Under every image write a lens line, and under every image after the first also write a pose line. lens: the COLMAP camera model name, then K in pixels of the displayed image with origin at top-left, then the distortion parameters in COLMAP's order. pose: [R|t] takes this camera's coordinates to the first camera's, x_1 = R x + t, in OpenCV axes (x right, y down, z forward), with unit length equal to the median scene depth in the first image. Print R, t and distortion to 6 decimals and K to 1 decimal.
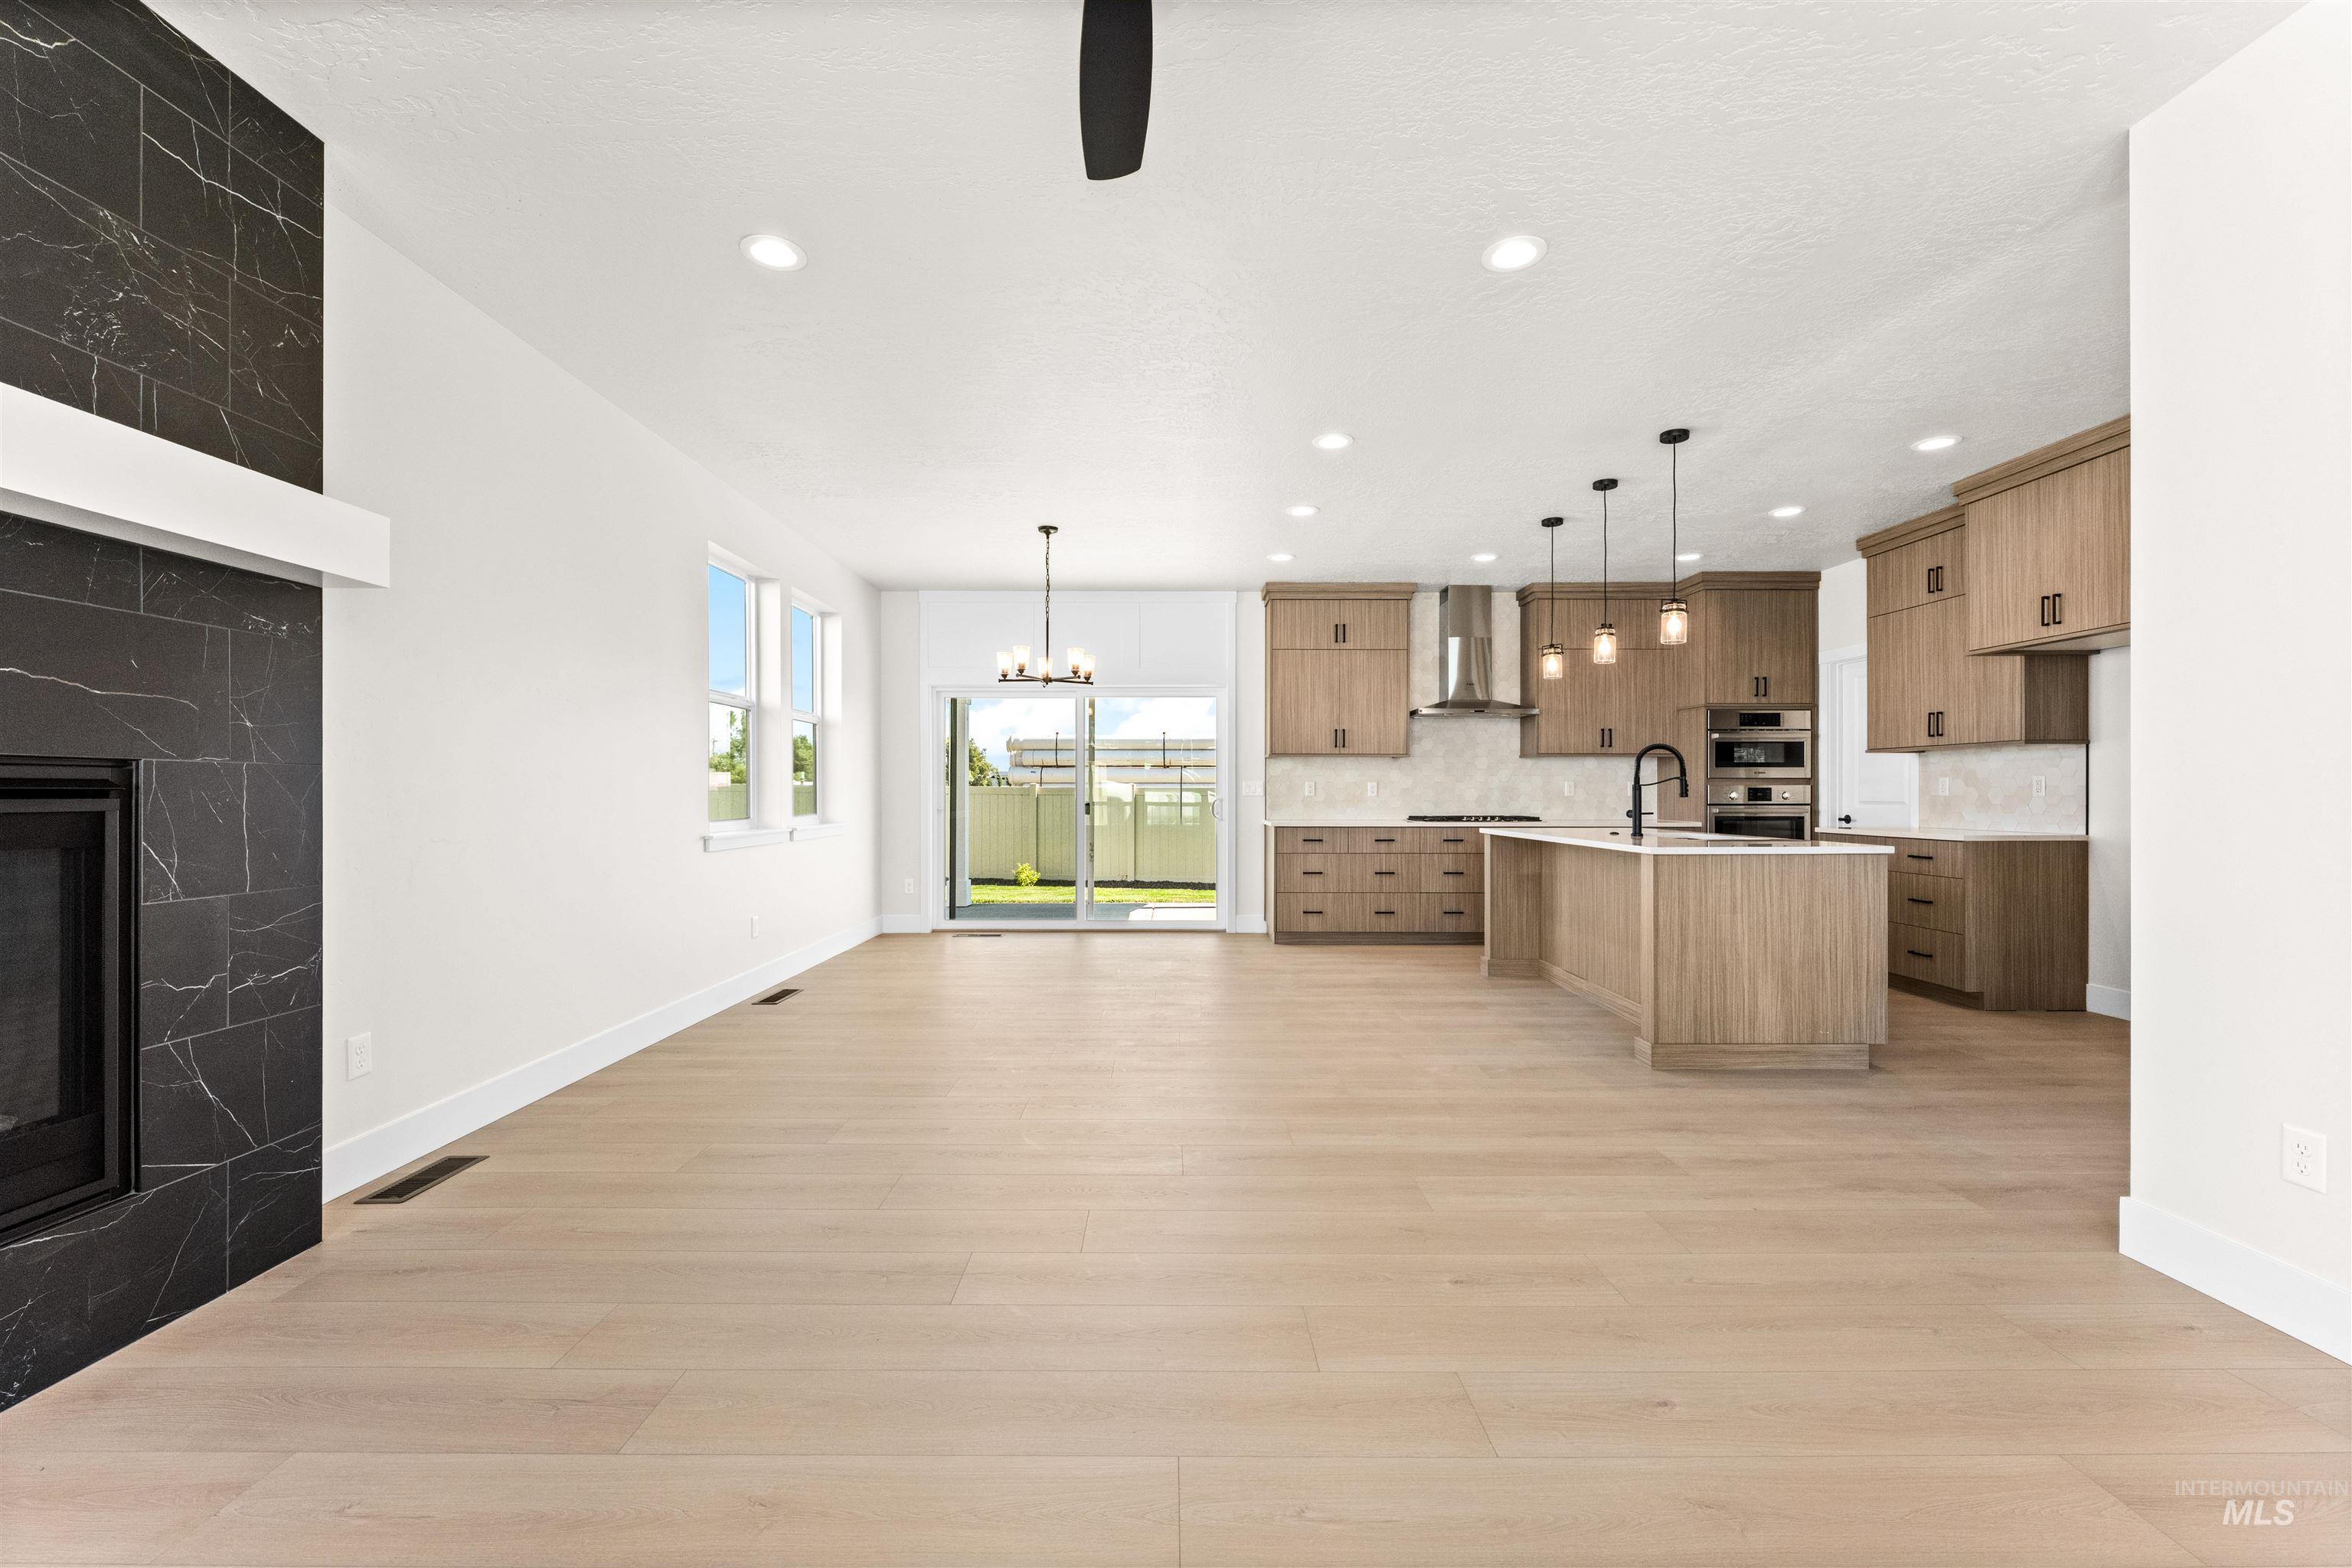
lens RADIAL K [[955.7, 0, 1170.9], [0, 955.7, 790.9], [0, 0, 1]] dist [0.004616, -0.001877]
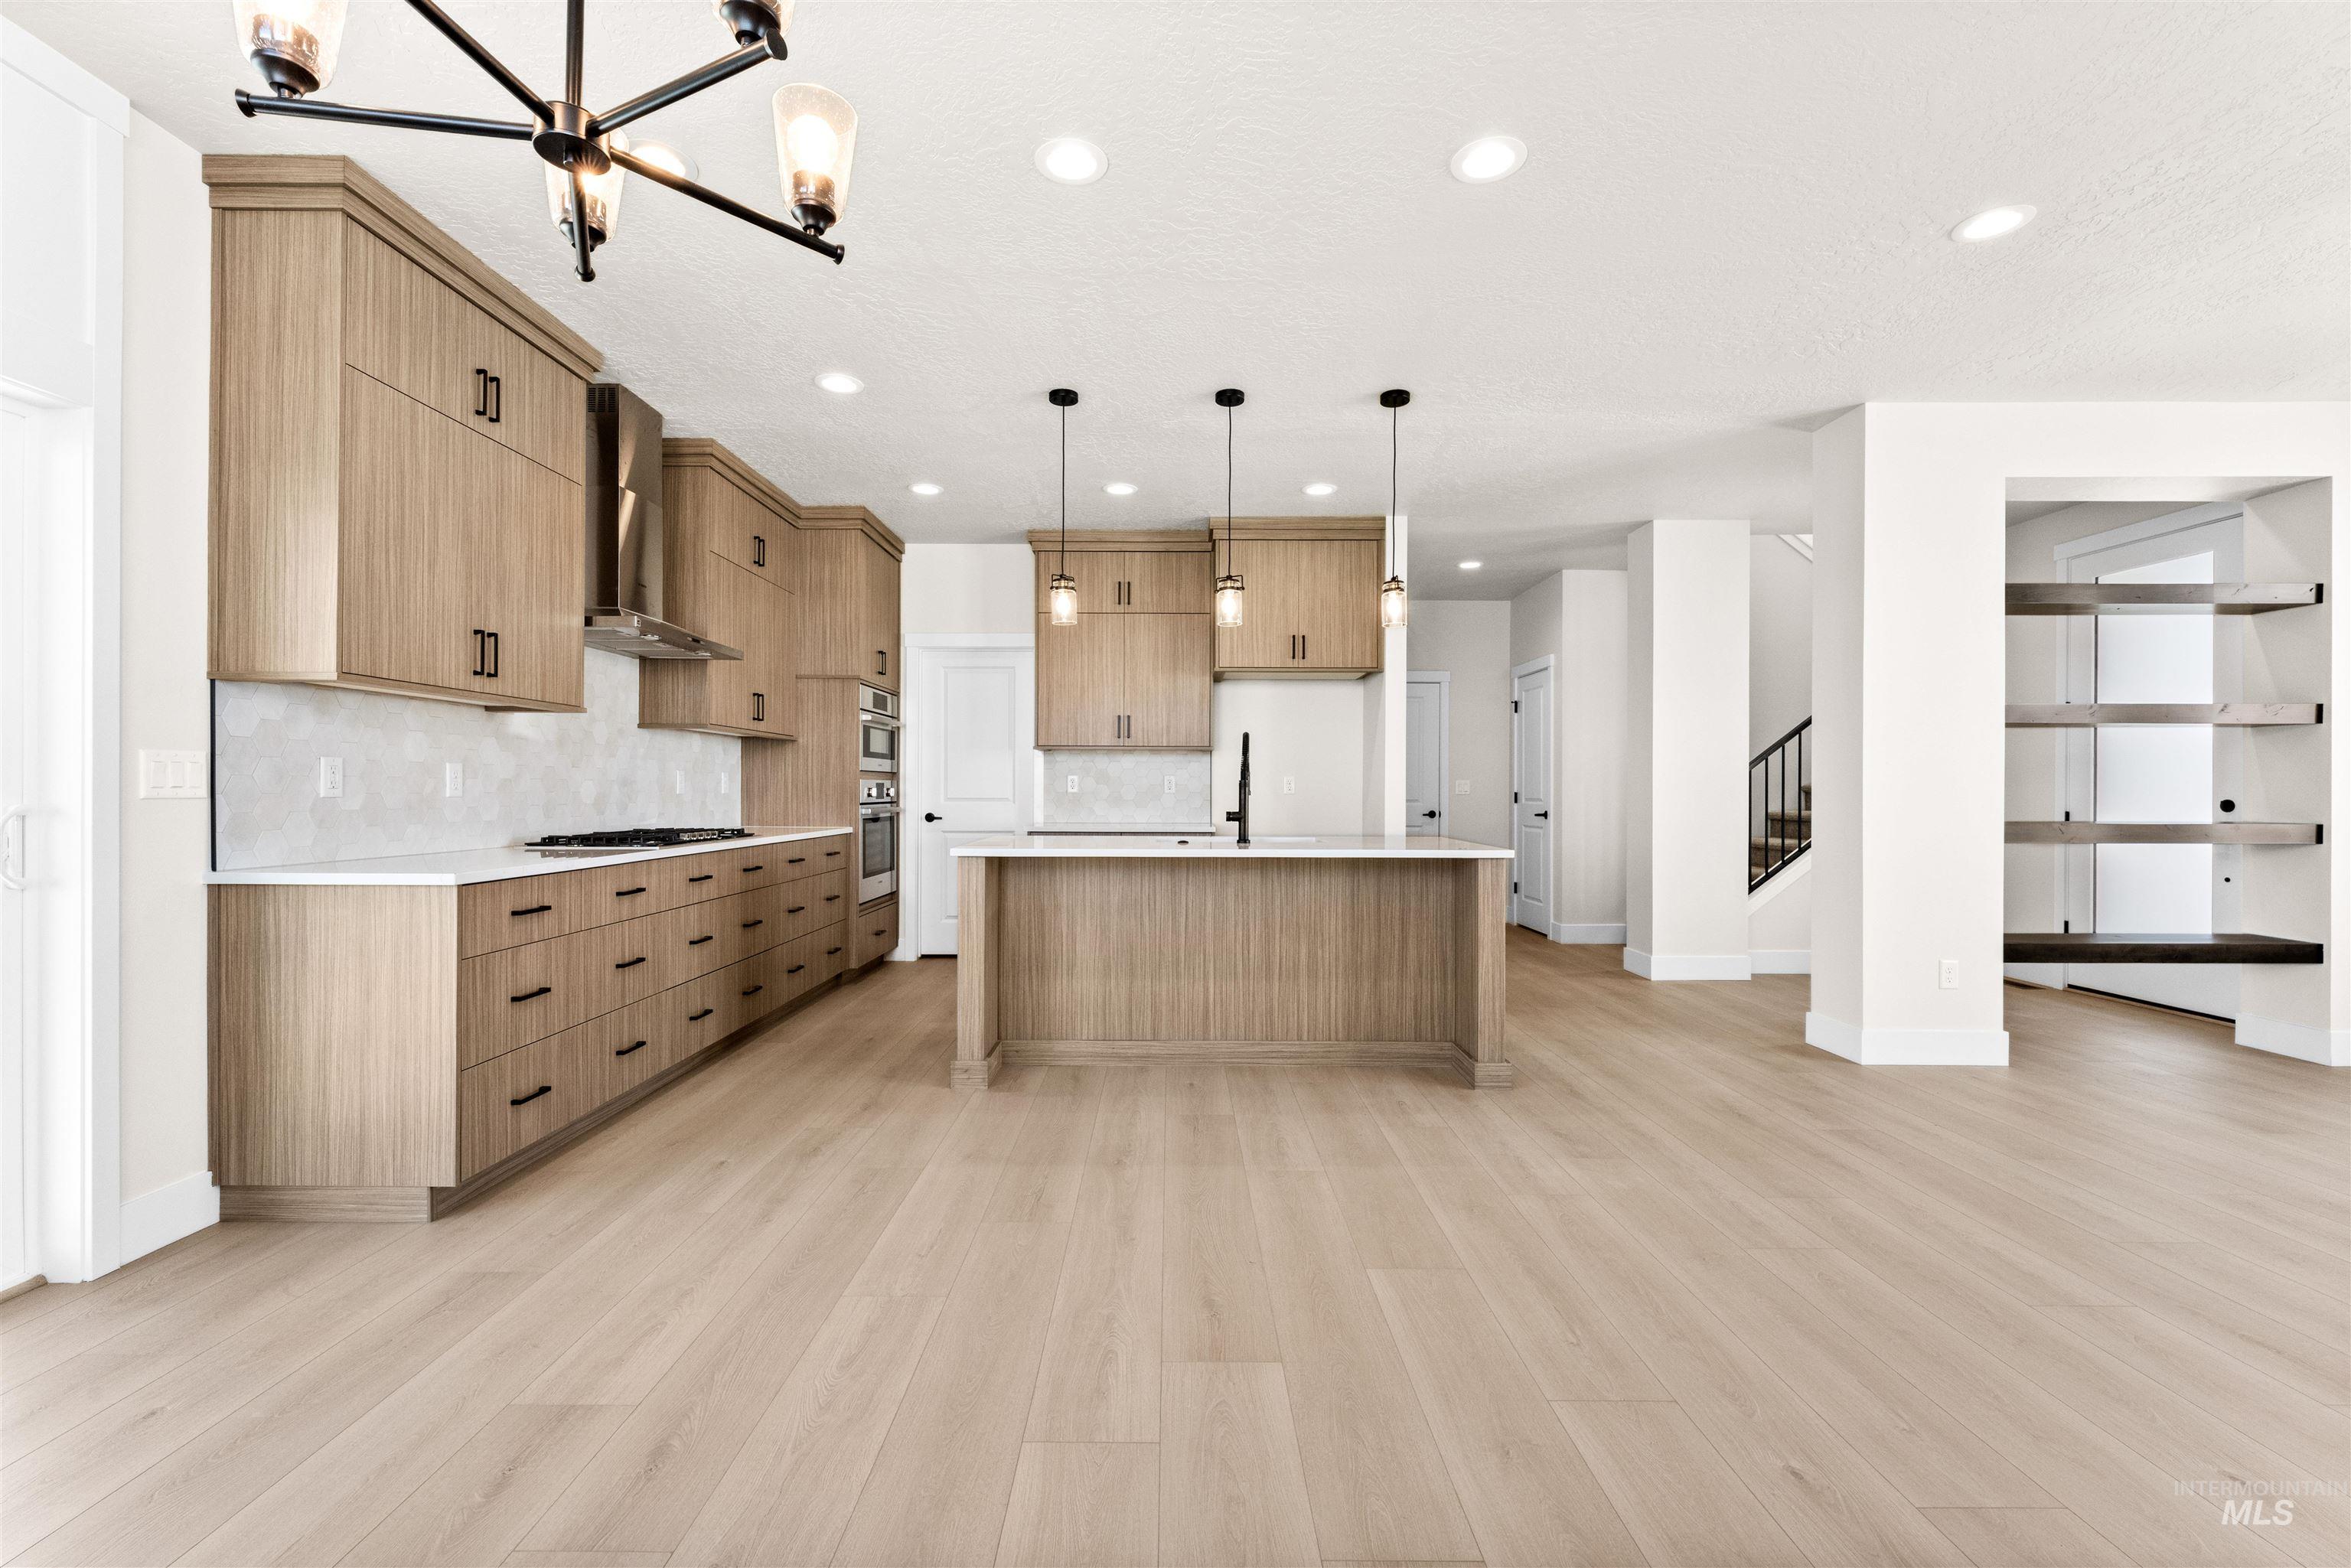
lens RADIAL K [[999.9, 0, 1168.5], [0, 999.9, 791.7], [0, 0, 1]] dist [0.000104, 0.000041]
pose [[0.002429, -0.002009, 0.999995, -0.362355], [-0.005403, 0.999983, 0.002022, 0.001528], [-0.999982, -0.005408, 0.002418, 1.036685]]
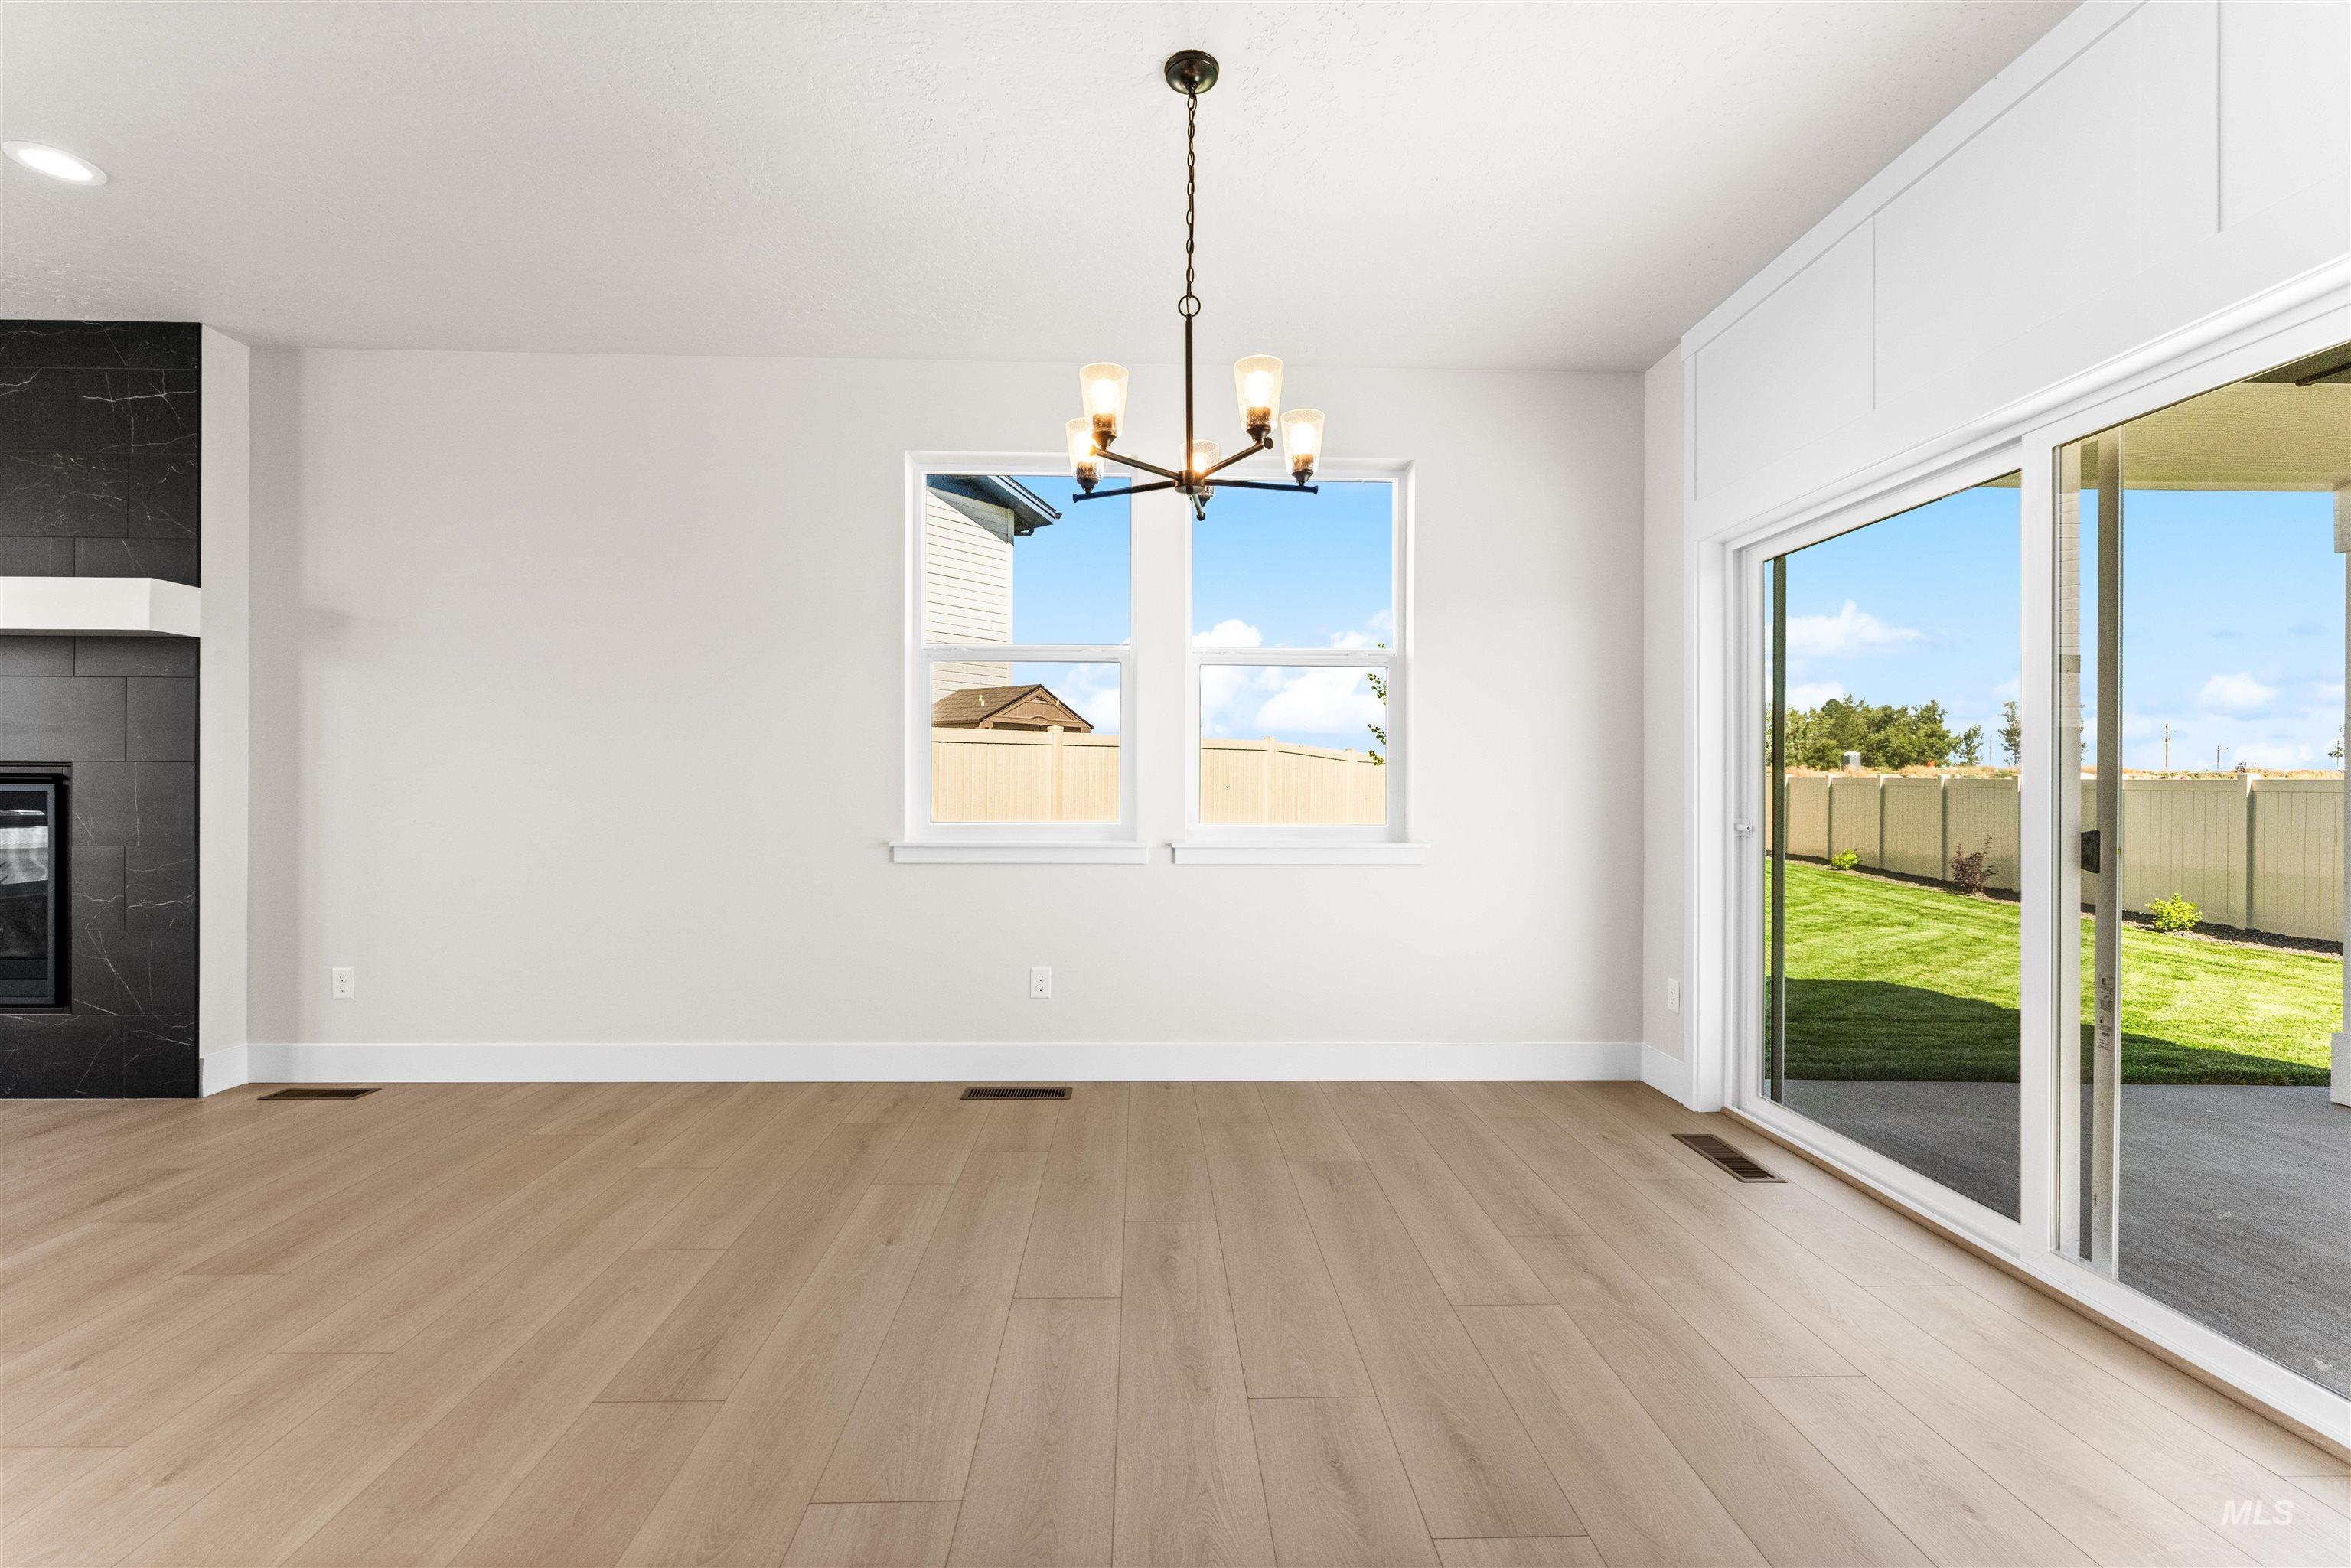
lens RADIAL K [[999.9, 0, 1161.9], [0, 999.9, 784.7], [0, 0, 1]] dist [0.000104, 0.000041]
pose [[0.024893, -0.001492, -0.999689, 0.300651], [-0.003473, 0.999993, -0.001579, 0.001931], [0.999684, 0.003511, 0.024888, 1.143096]]
